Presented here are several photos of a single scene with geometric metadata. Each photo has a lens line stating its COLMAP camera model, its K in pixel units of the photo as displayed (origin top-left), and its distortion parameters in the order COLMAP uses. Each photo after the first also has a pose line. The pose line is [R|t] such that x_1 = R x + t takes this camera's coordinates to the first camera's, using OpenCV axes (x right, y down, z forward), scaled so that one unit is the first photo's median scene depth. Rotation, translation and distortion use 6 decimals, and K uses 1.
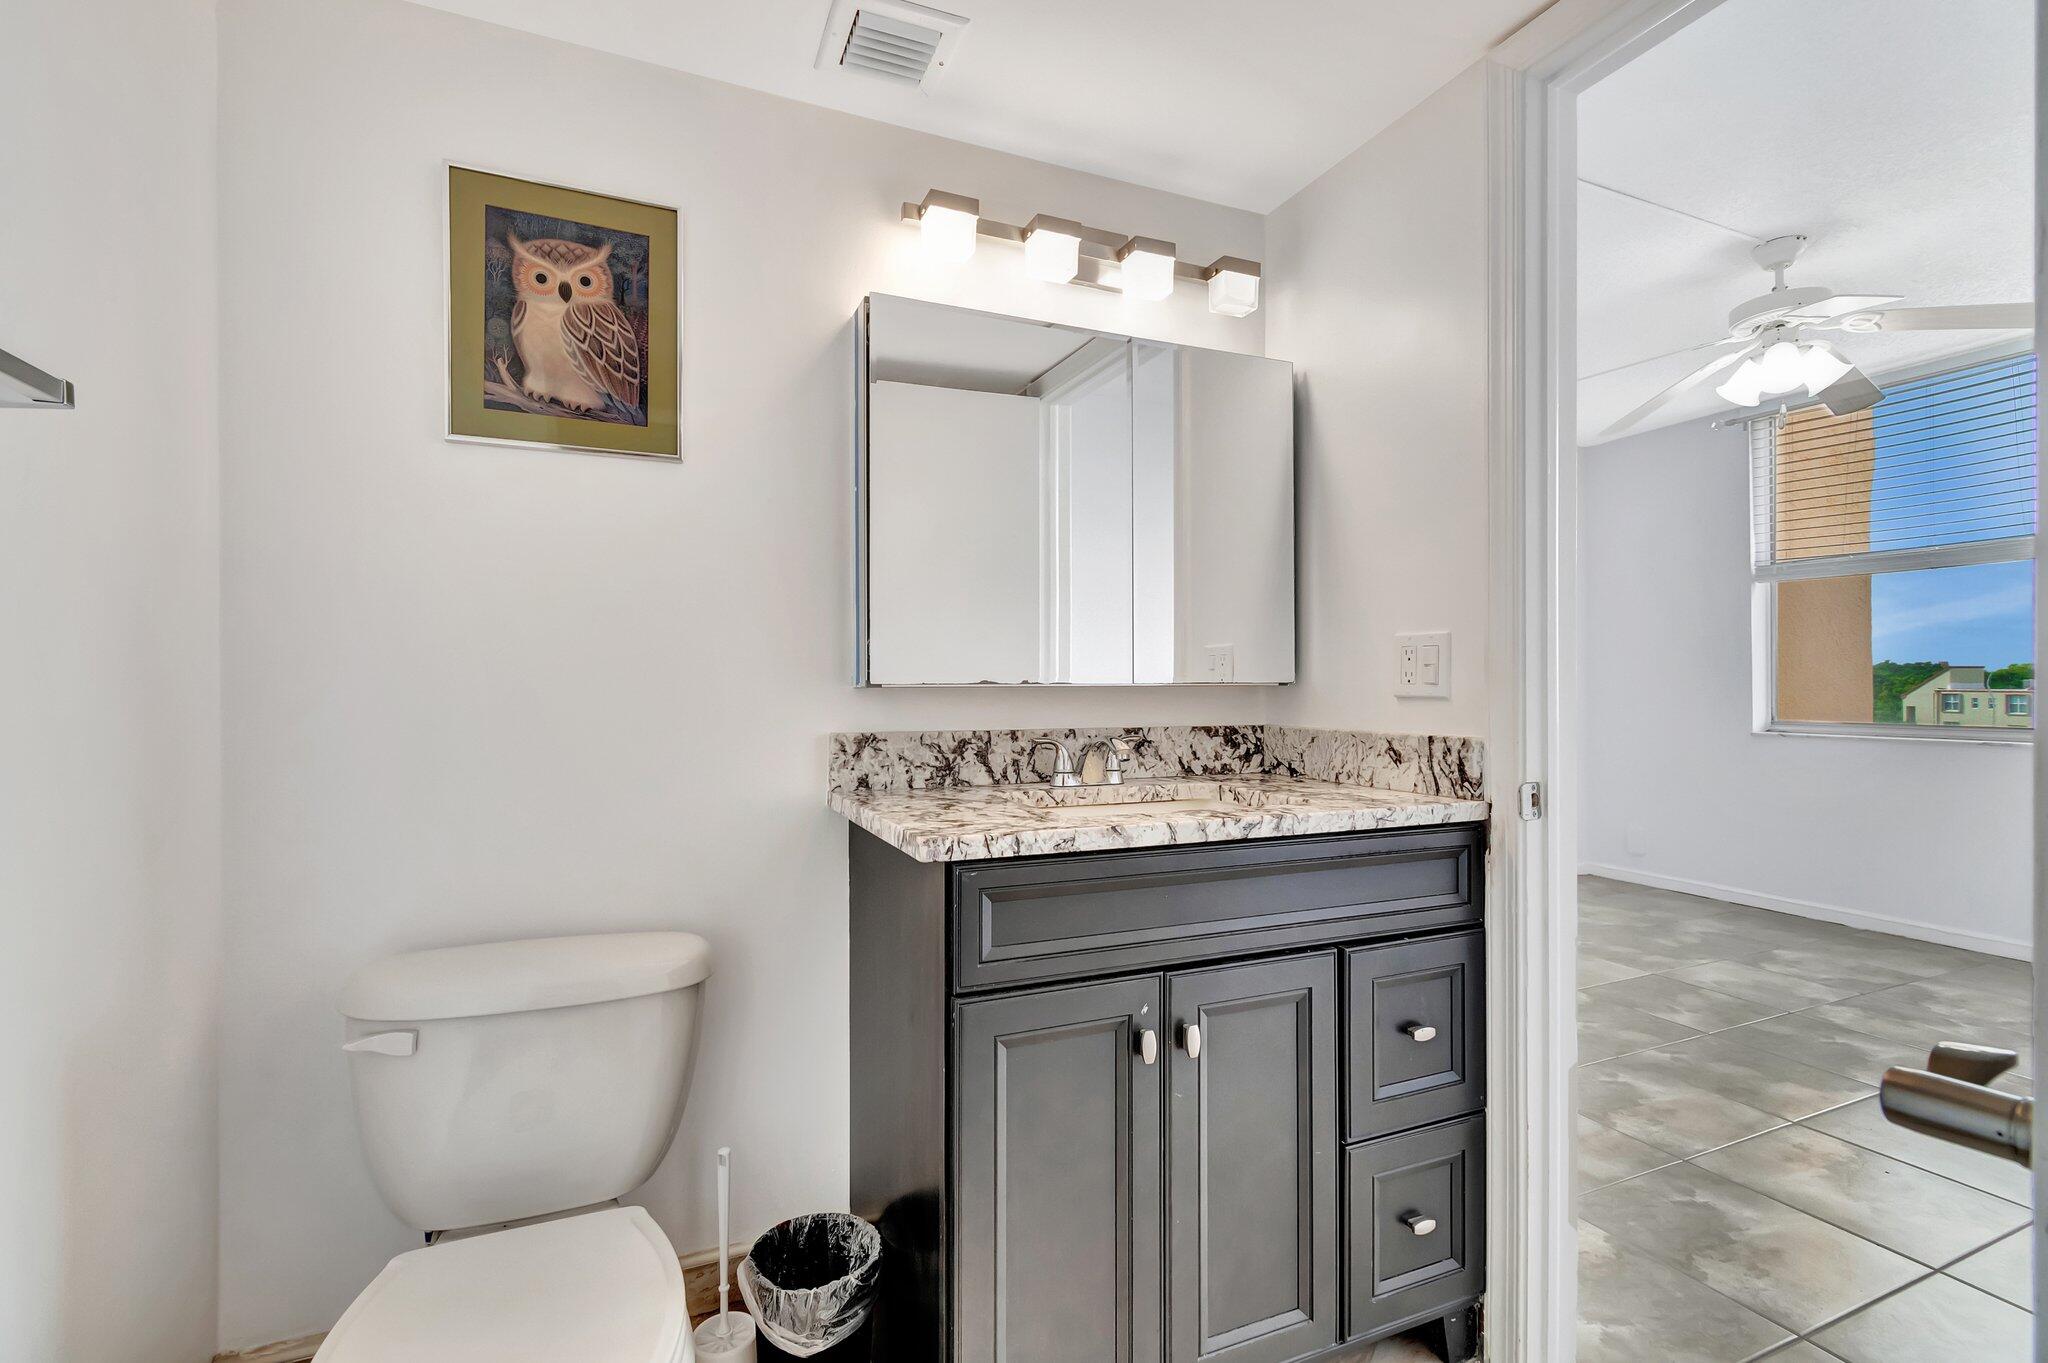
lens RADIAL K [[900.5, 0, 1012.8], [0, 900.5, 672.0], [0, 0, 1]] dist [0.001666, -0.000631]
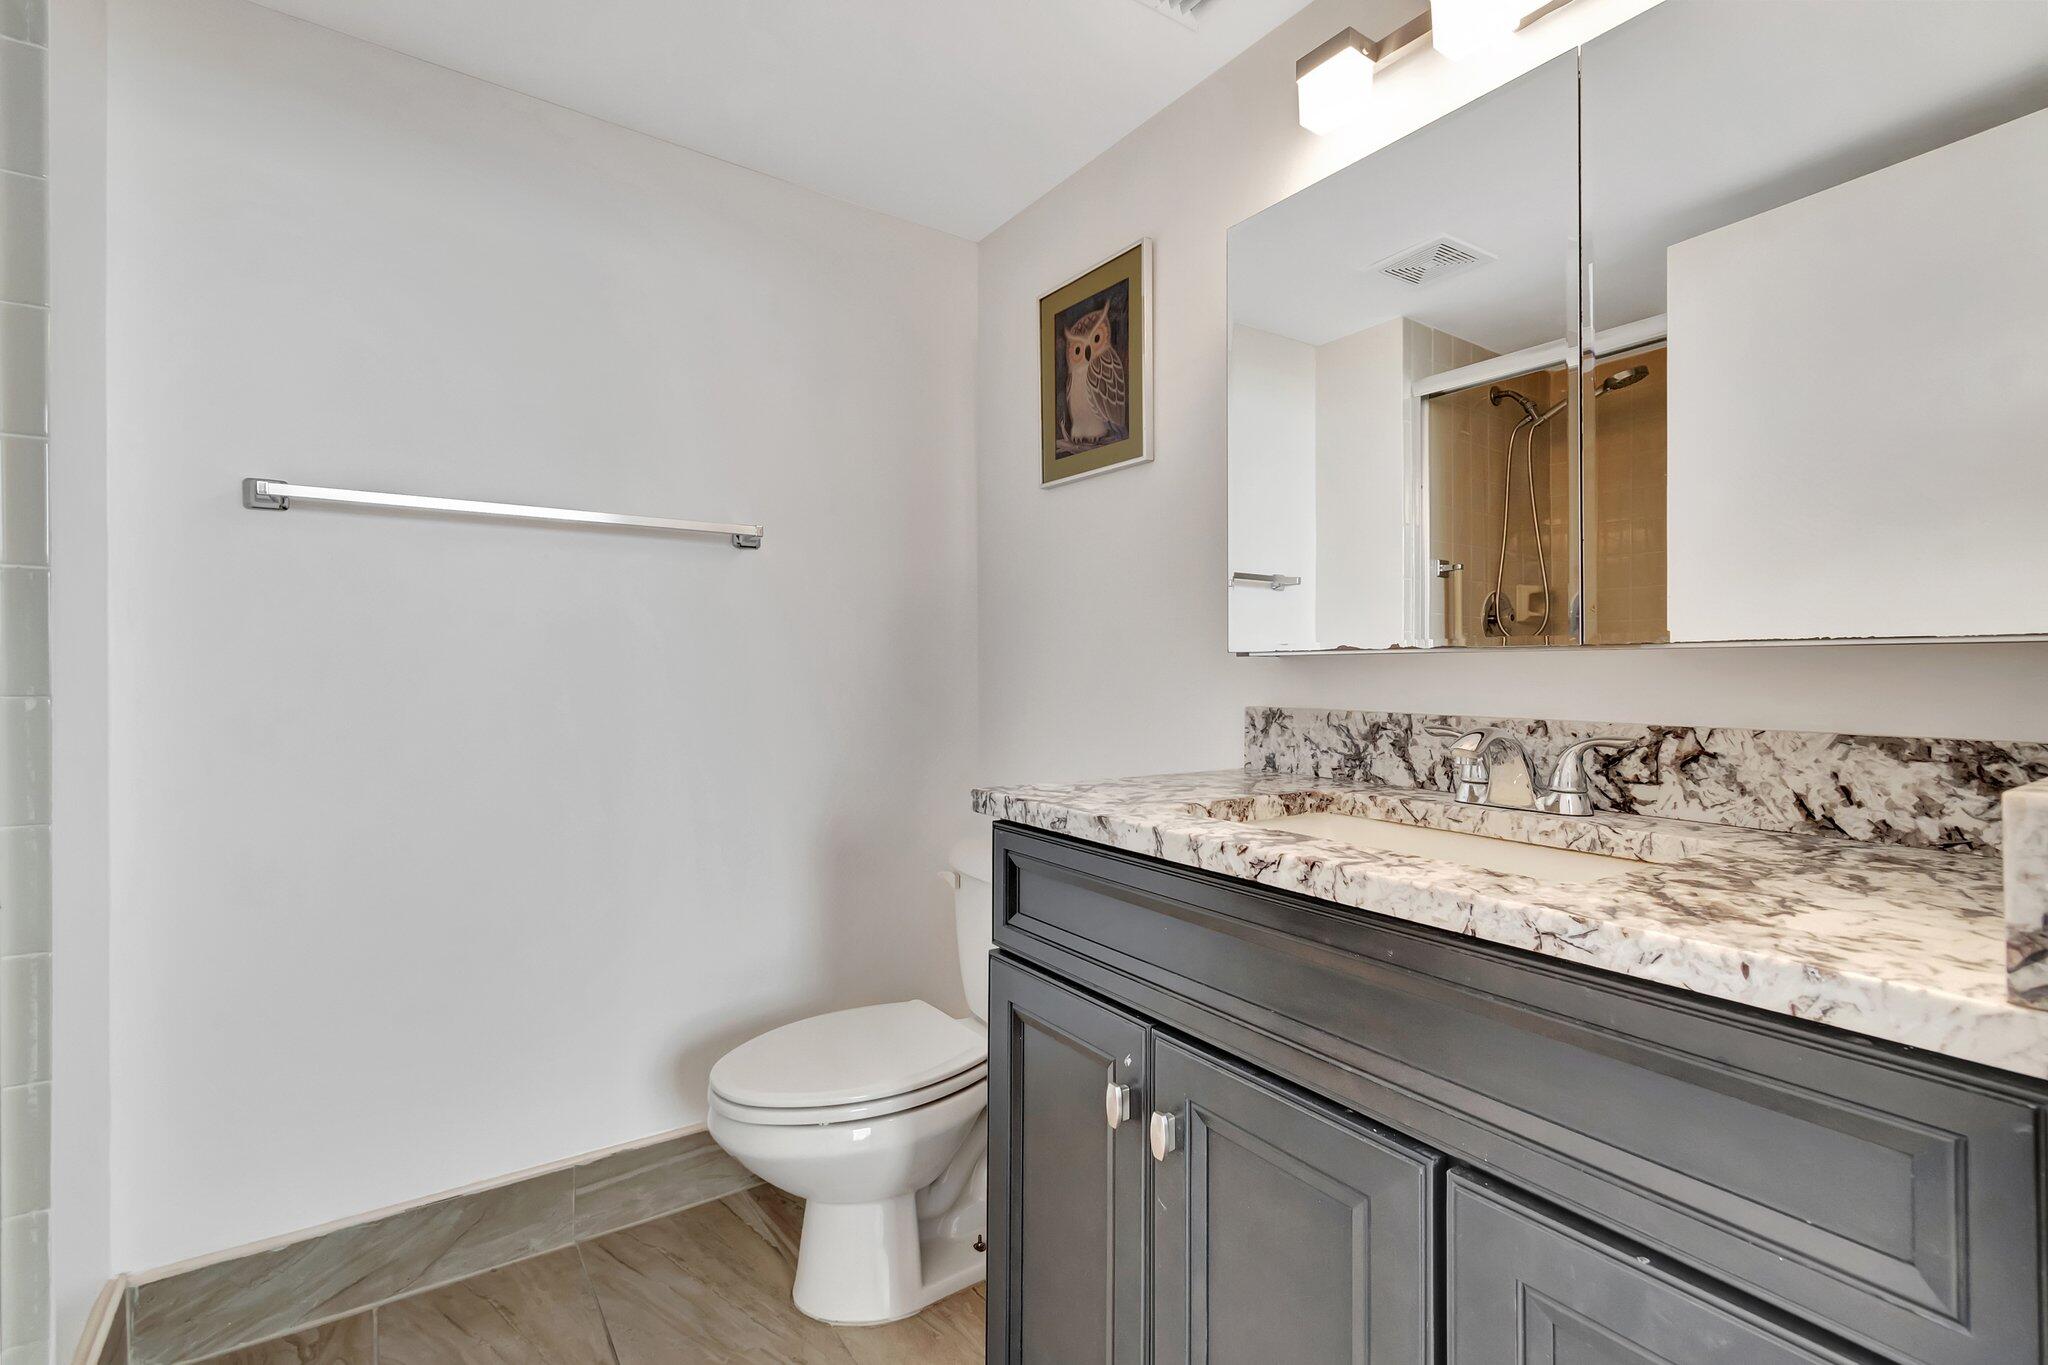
lens RADIAL K [[913.8, 0, 1020.3], [0, 913.8, 660.7], [0, 0, 1]] dist [-0.000490, -0.001329]
pose [[0.206574, -0.010353, -0.978376, 0.665517], [0.007267, 0.999933, -0.009047, 0.026723], [0.978404, -0.005241, 0.206635, 0.551469]]
